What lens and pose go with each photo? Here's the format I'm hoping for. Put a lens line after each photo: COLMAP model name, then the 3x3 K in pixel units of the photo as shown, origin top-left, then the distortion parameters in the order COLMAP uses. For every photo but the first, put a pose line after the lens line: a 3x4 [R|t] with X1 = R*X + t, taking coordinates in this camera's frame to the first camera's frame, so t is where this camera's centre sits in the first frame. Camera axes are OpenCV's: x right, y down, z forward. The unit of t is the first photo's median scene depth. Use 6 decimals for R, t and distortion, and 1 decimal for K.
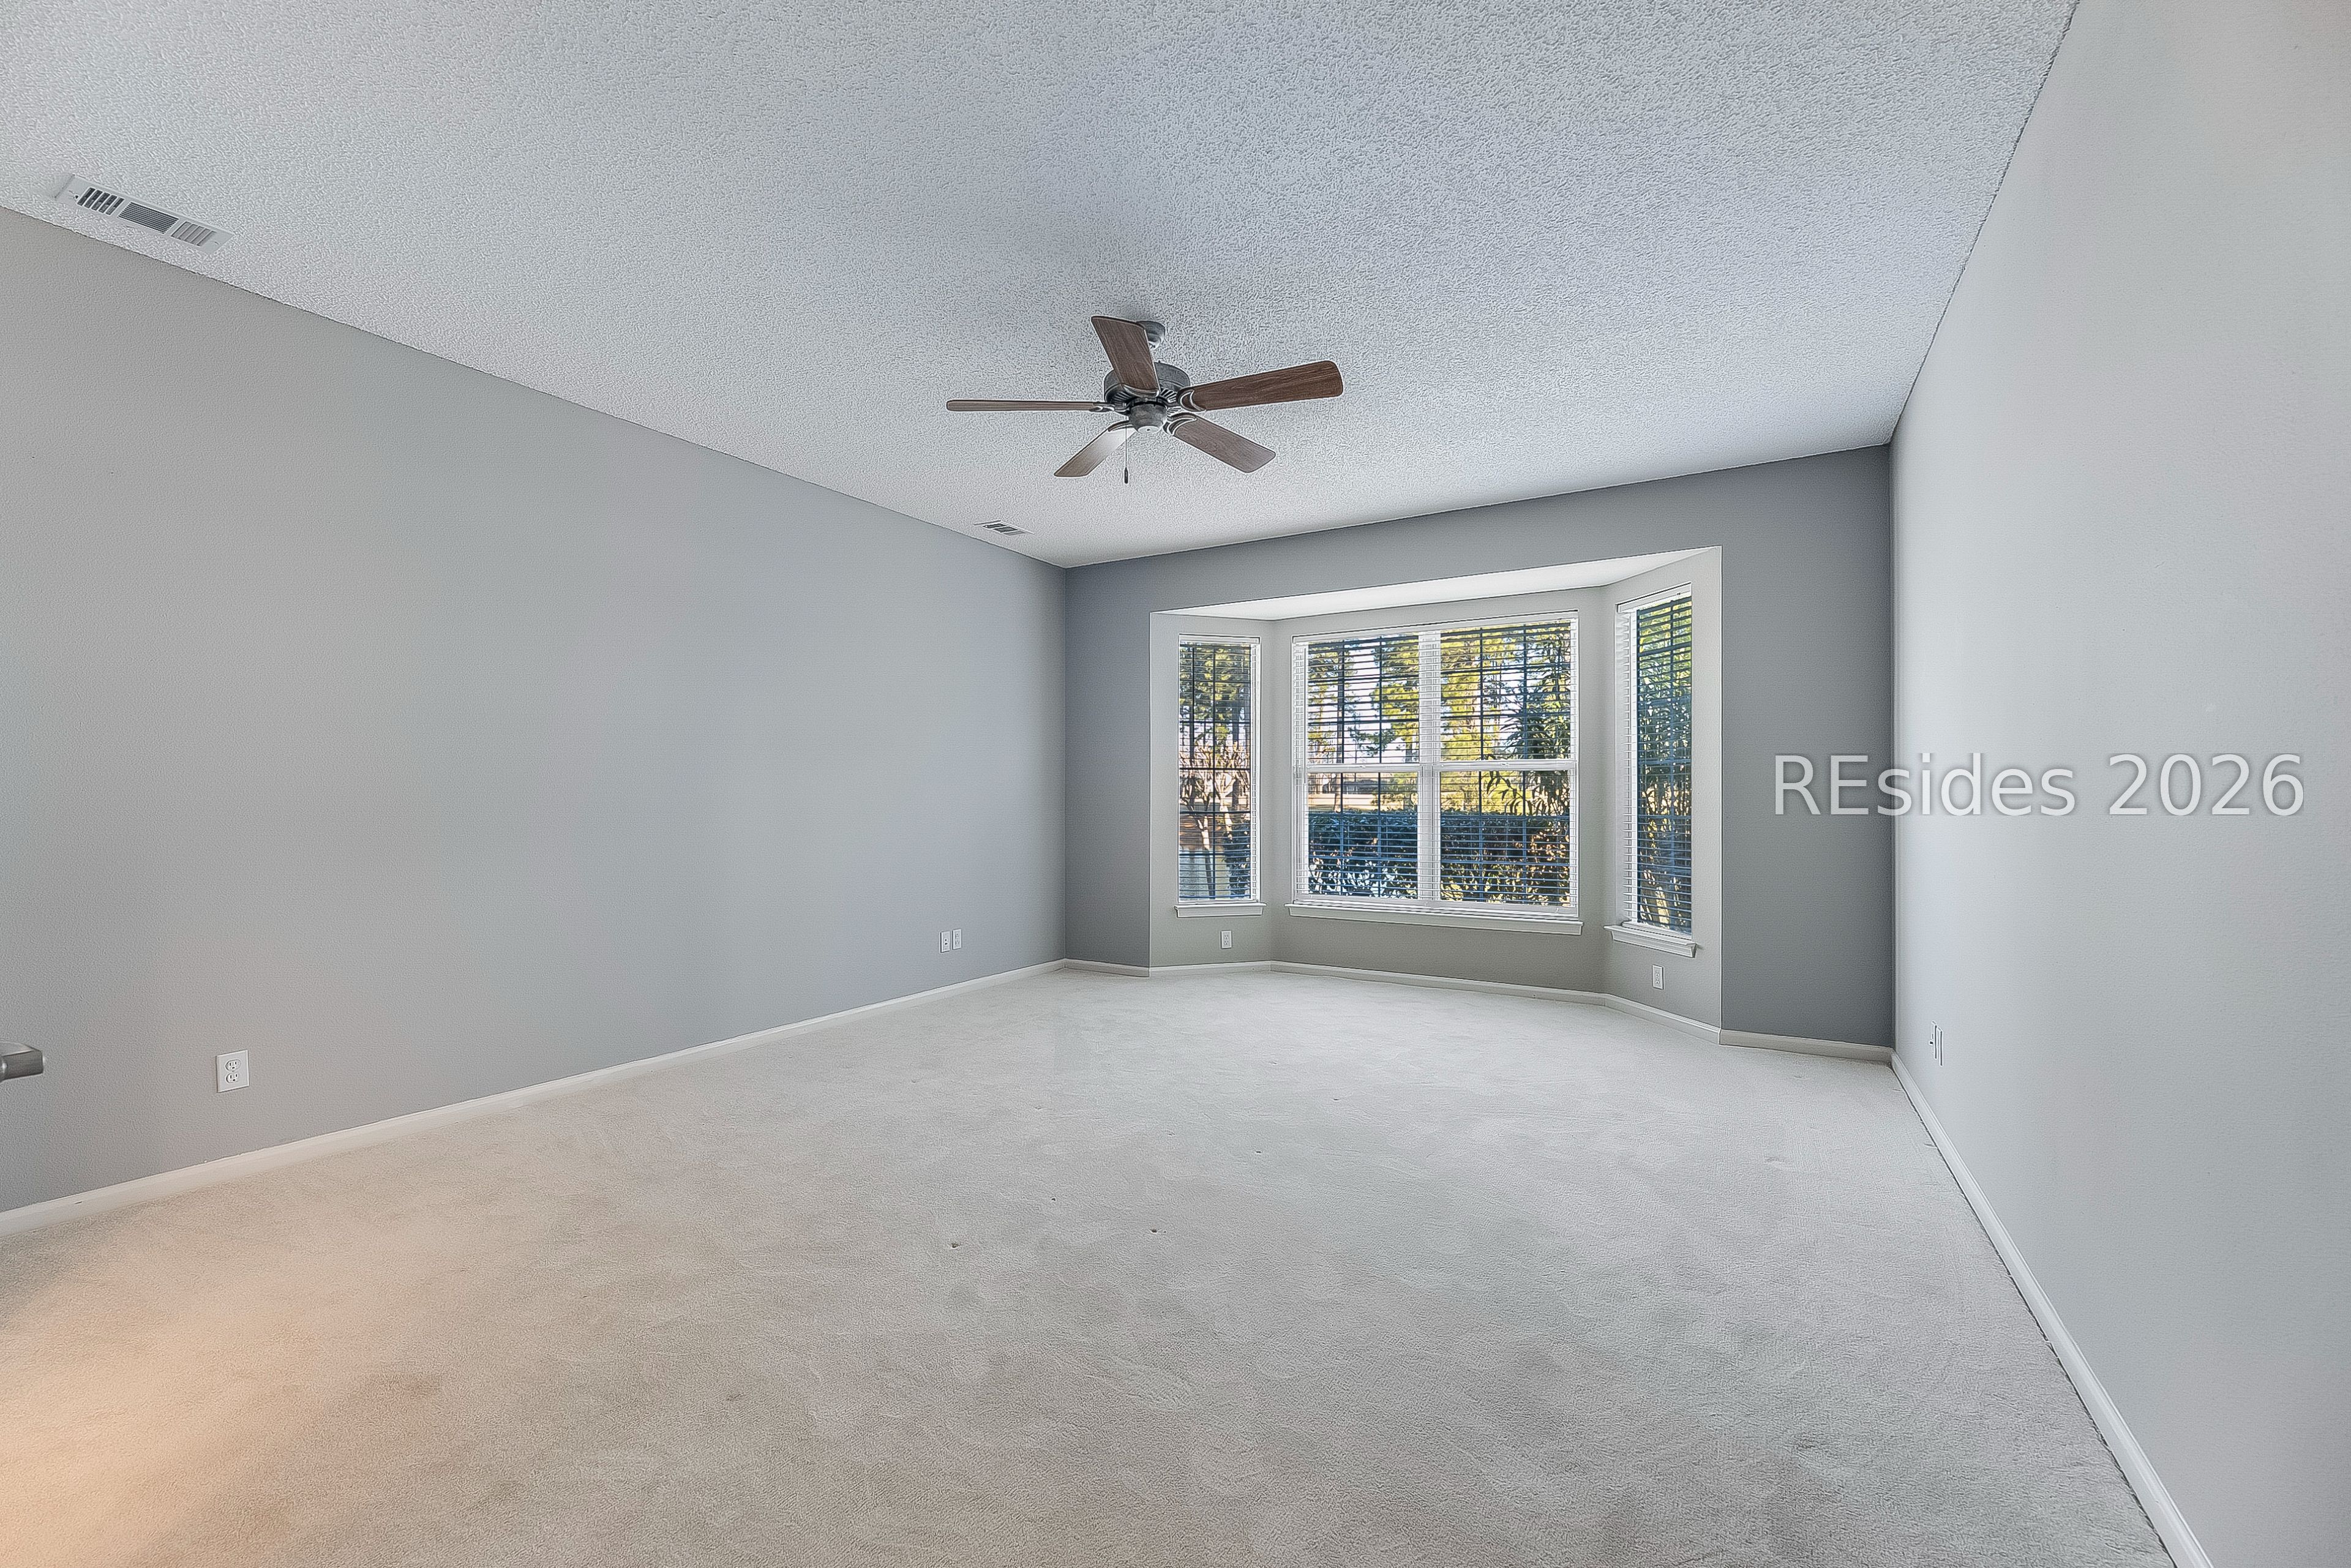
lens RADIAL K [[948.7, 0, 1174.6], [0, 948.7, 790.1], [0, 0, 1]] dist [0.000771, -0.000089]
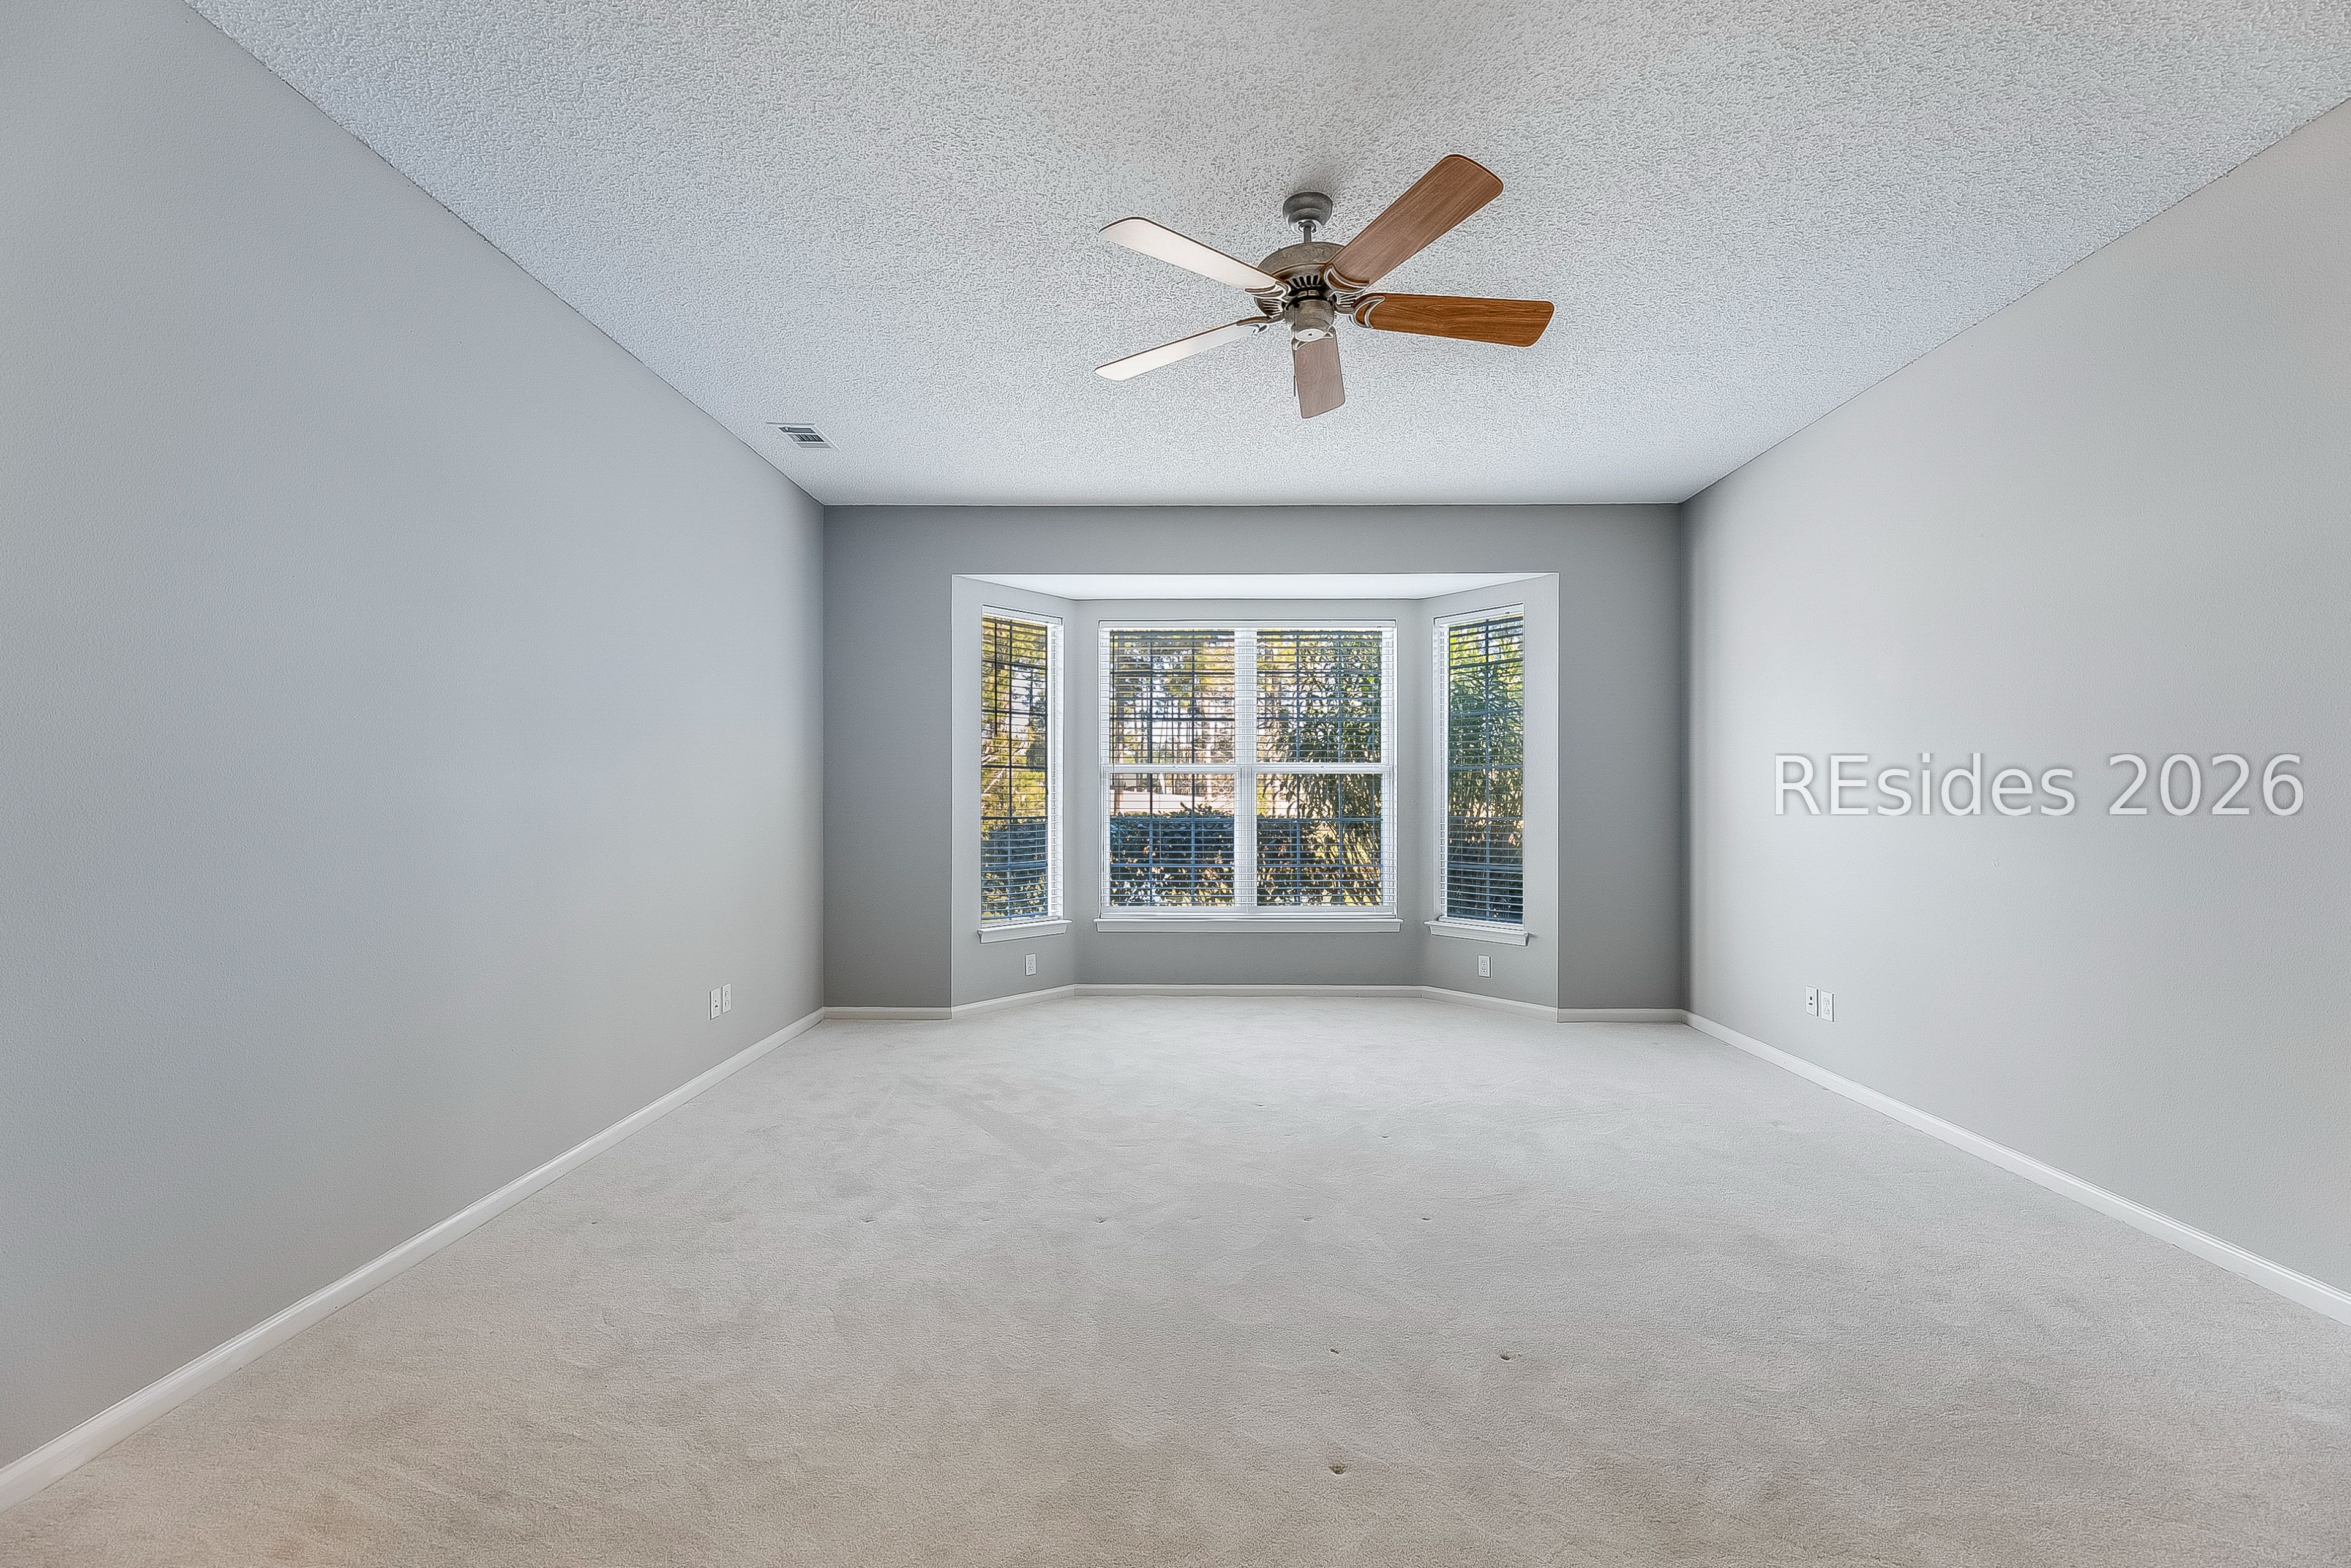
lens RADIAL K [[948.7, 0, 1174.6], [0, 948.7, 790.1], [0, 0, 1]] dist [0.000771, -0.000089]
pose [[0.865854, 0.005459, 0.500267, -0.296639], [-0.003792, 0.999983, -0.004348, 0.002494], [-0.500282, 0.001868, 0.865860, 0.212629]]
